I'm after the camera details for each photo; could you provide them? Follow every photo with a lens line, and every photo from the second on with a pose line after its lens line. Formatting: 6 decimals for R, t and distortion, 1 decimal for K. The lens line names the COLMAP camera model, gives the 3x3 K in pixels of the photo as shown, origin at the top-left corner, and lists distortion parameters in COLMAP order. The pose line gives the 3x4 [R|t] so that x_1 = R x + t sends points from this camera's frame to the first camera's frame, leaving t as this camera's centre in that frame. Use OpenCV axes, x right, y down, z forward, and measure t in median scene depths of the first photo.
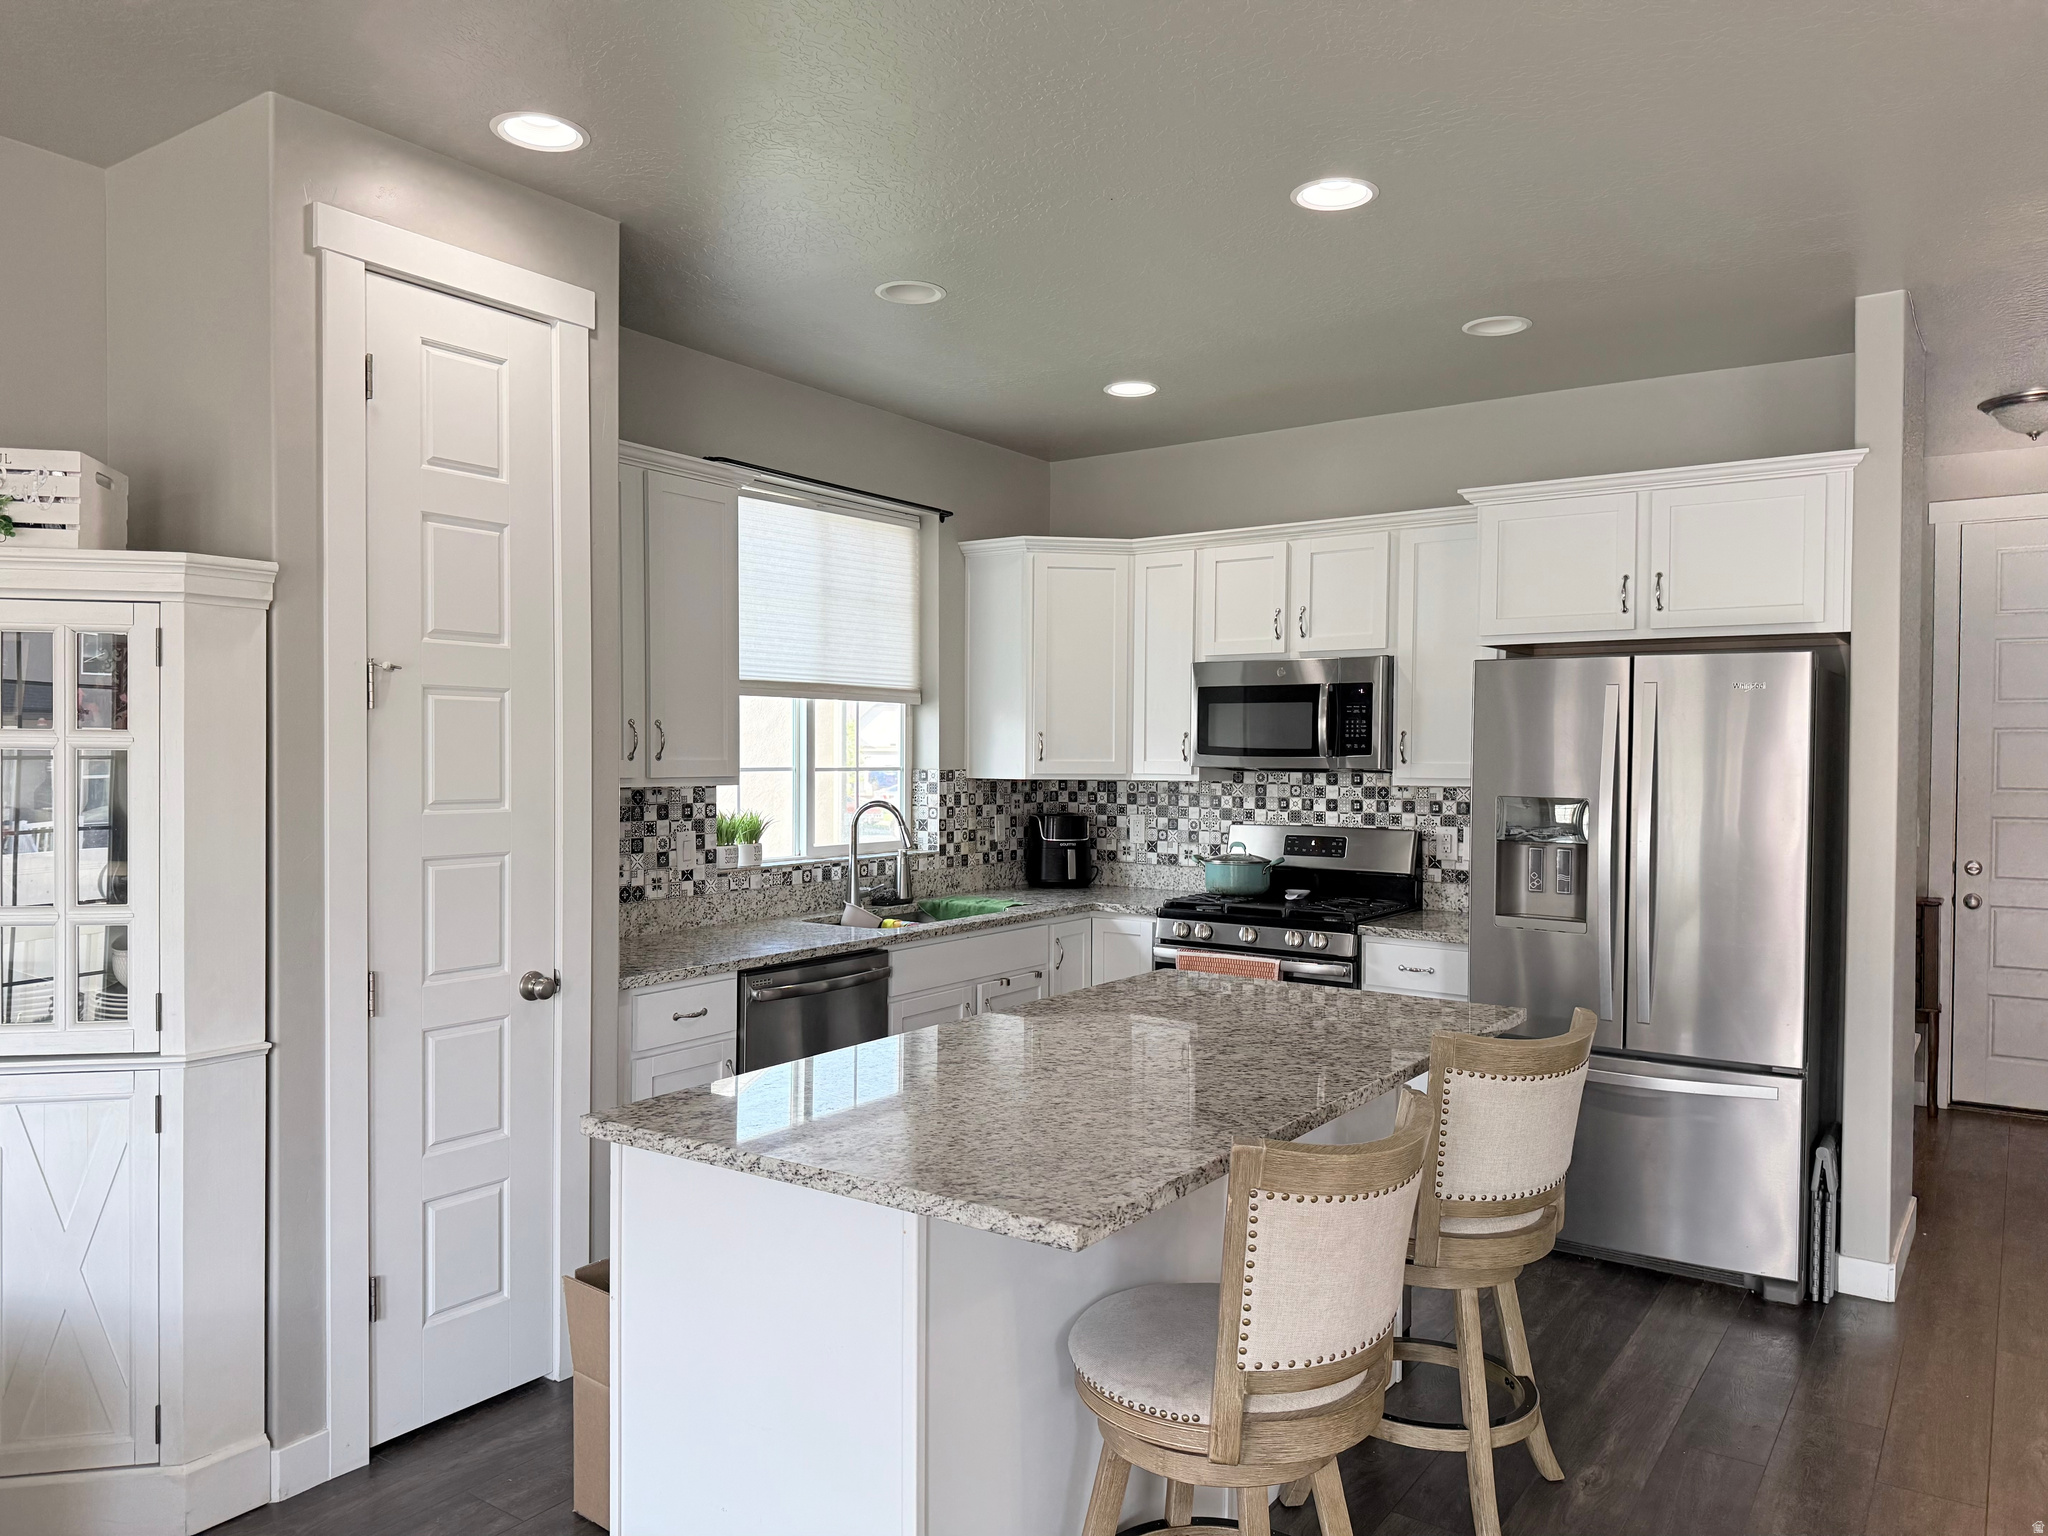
lens RADIAL K [[1454.0, 0, 970.0], [0, 1454.0, 788.1], [0, 0, 1]] dist [0.000956, -0.038609]
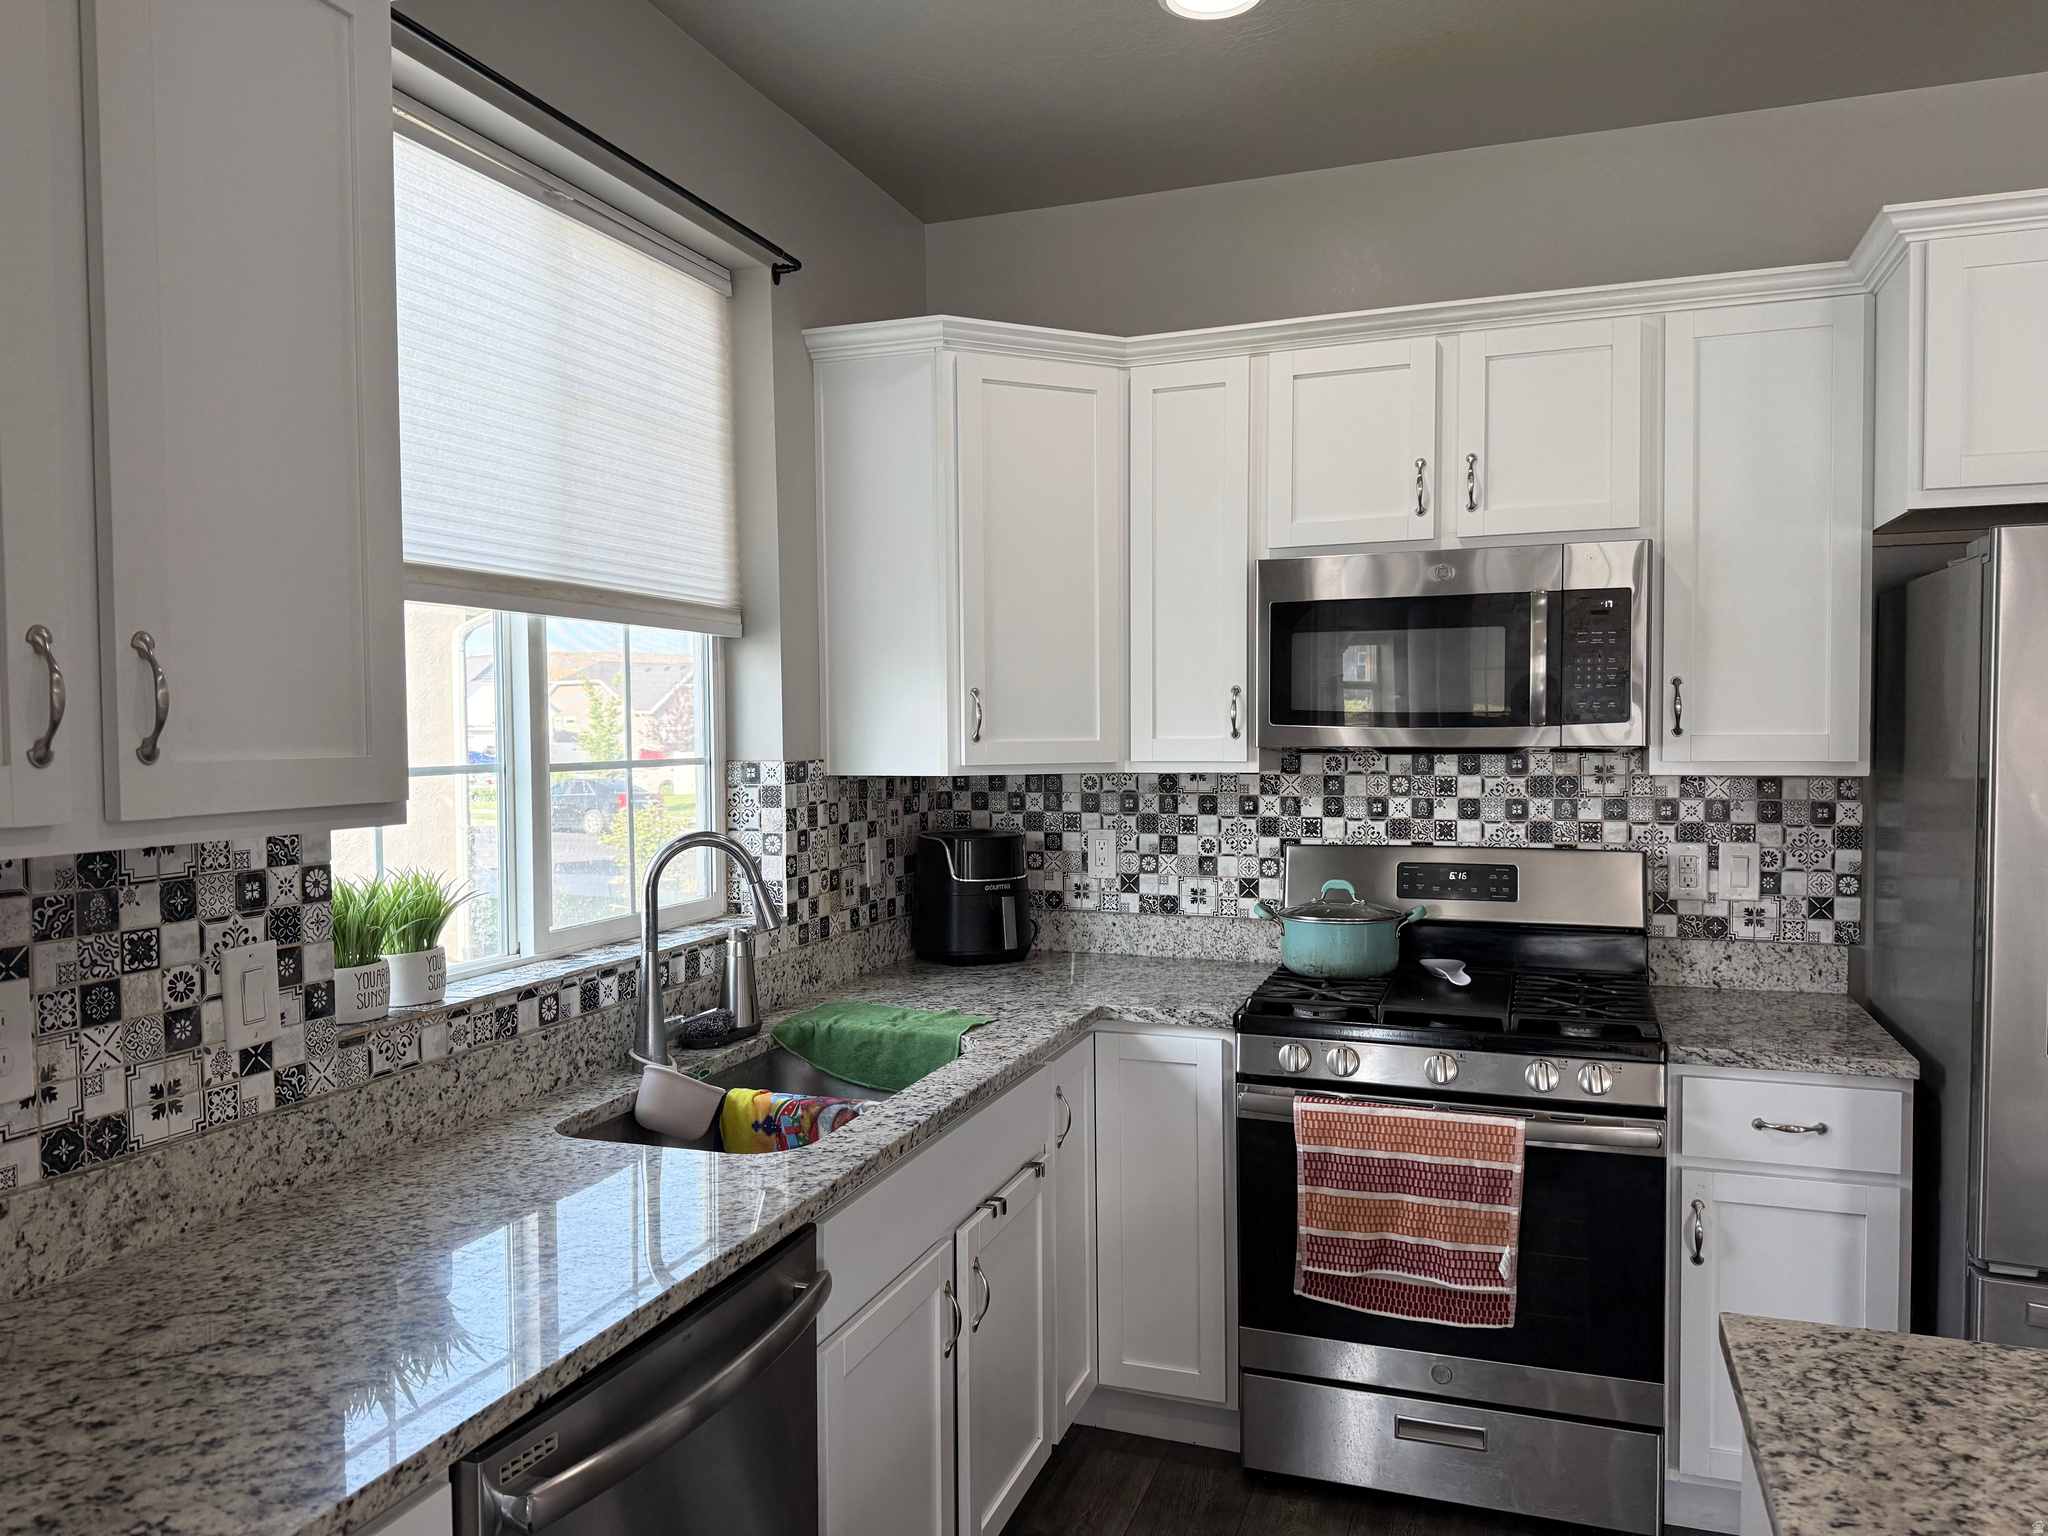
lens RADIAL K [[1454.0, 0, 1016.7], [0, 1454.0, 787.3], [0, 0, 1]] dist [0.000956, -0.038609]
pose [[0.957173, -0.025246, 0.288414, -0.094224], [0.020012, 0.999577, 0.021081, -0.012958], [-0.288824, -0.014406, 0.957274, 0.490734]]
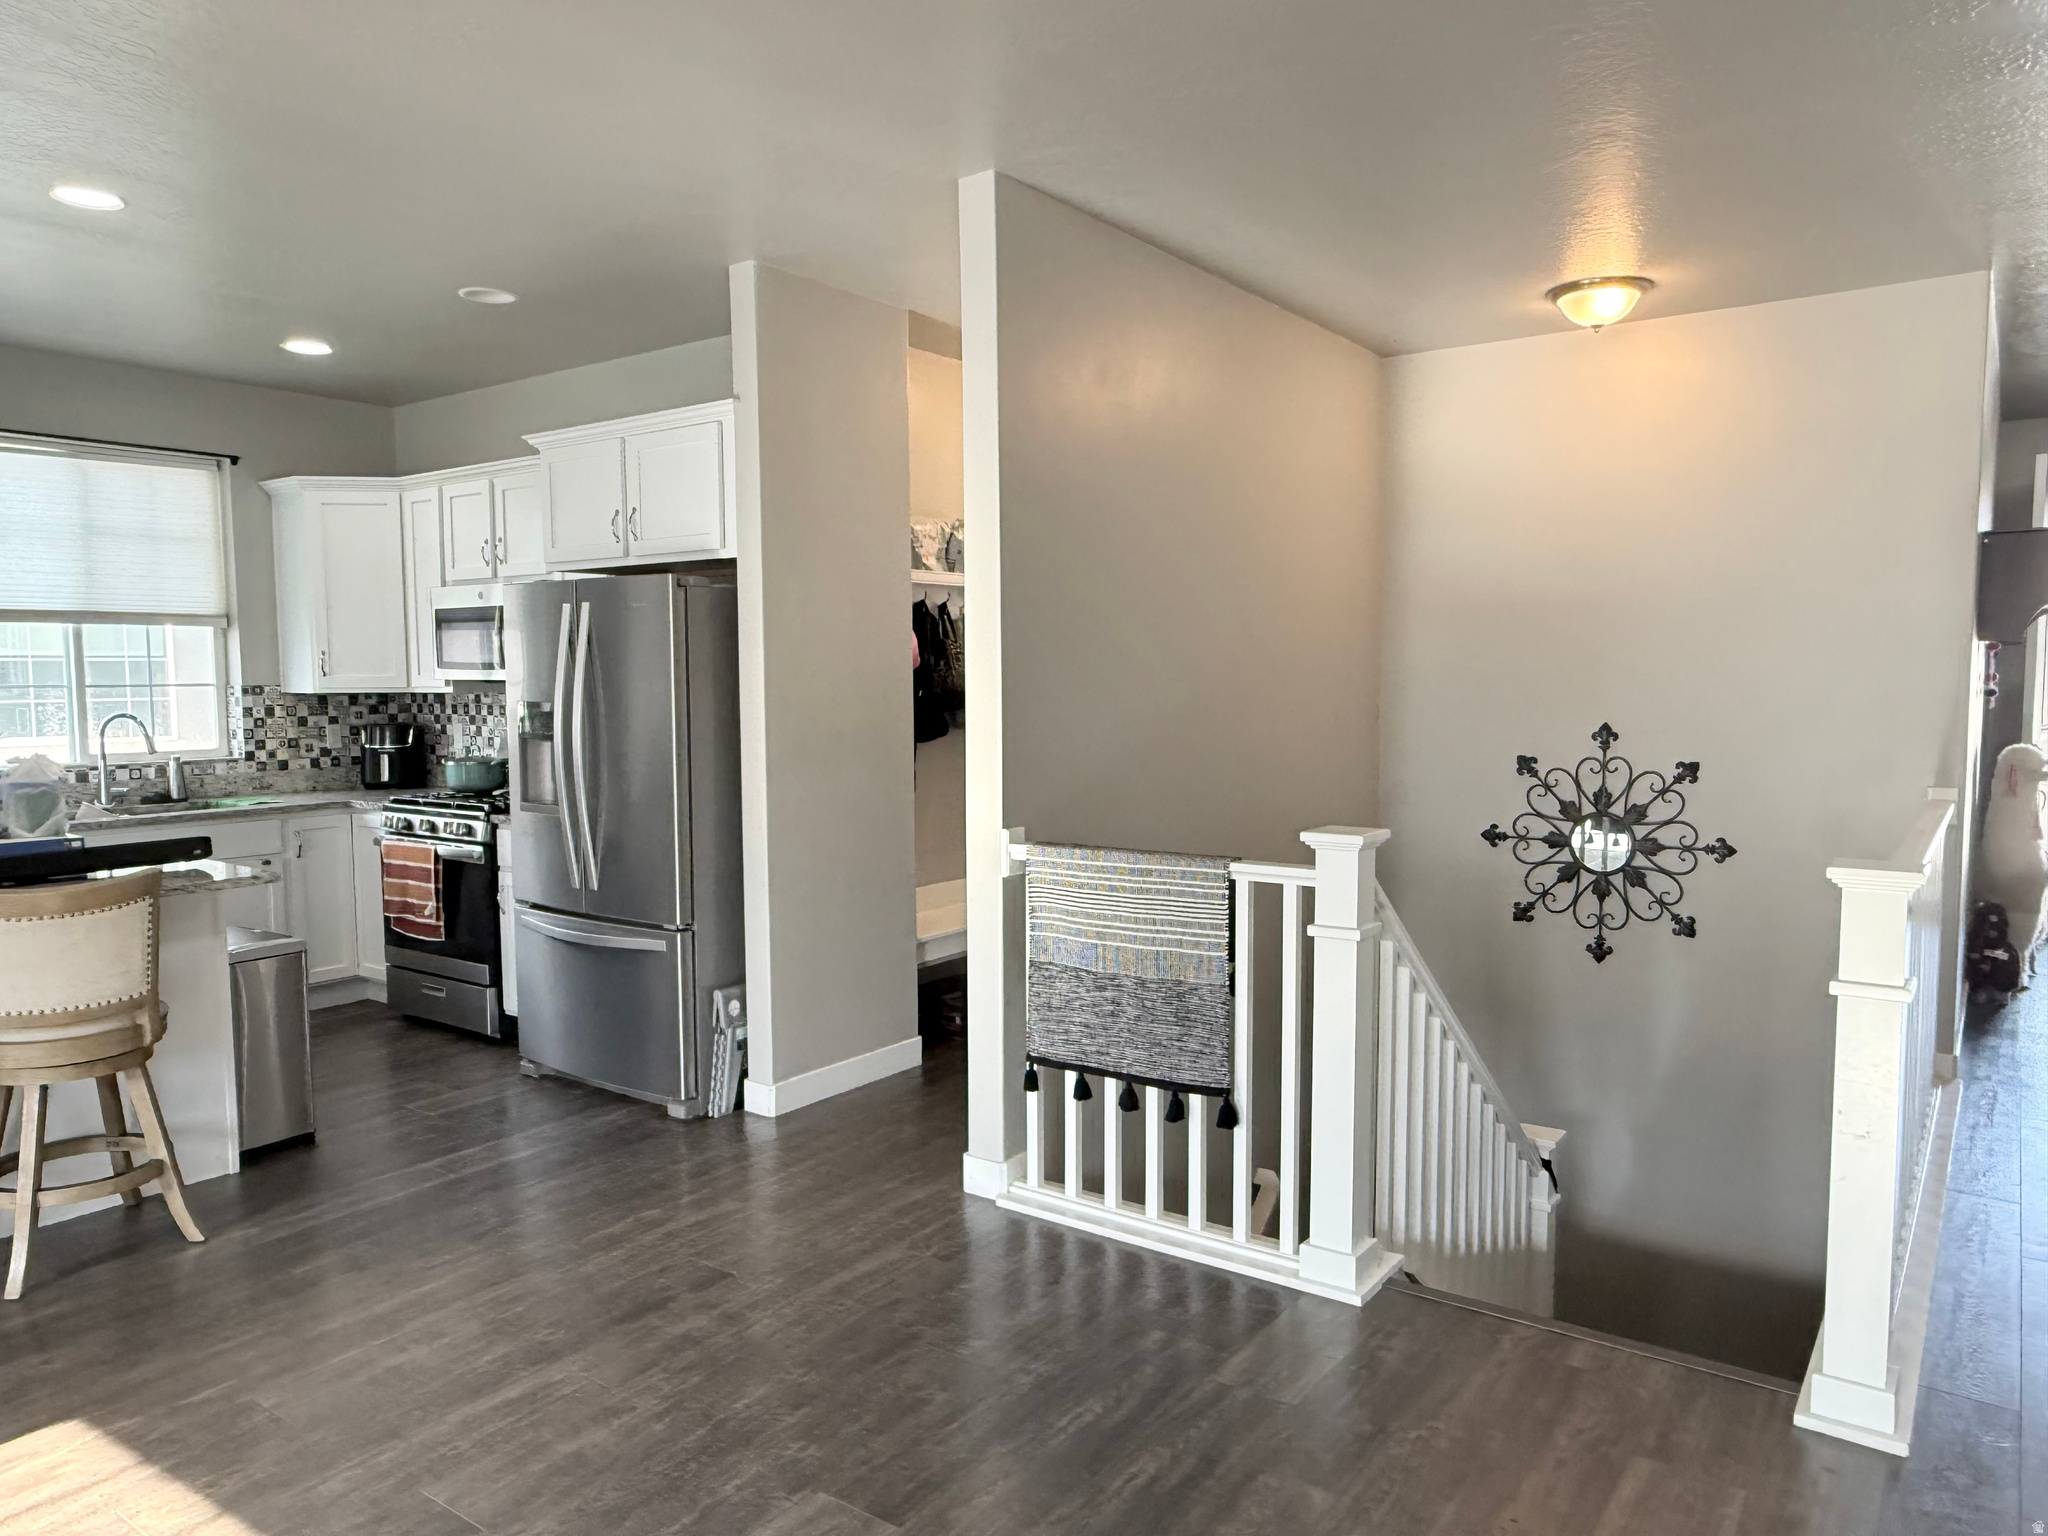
lens RADIAL K [[1420.7, 0, 1021.1], [0, 1420.7, 781.0], [0, 0, 1]] dist [-0.004058, 0.000481]
pose [[0.999863, -0.014036, 0.008807, 0.592790], [0.013562, 0.998573, 0.051662, 0.013222], [-0.009520, -0.051536, 0.998626, -0.119018]]
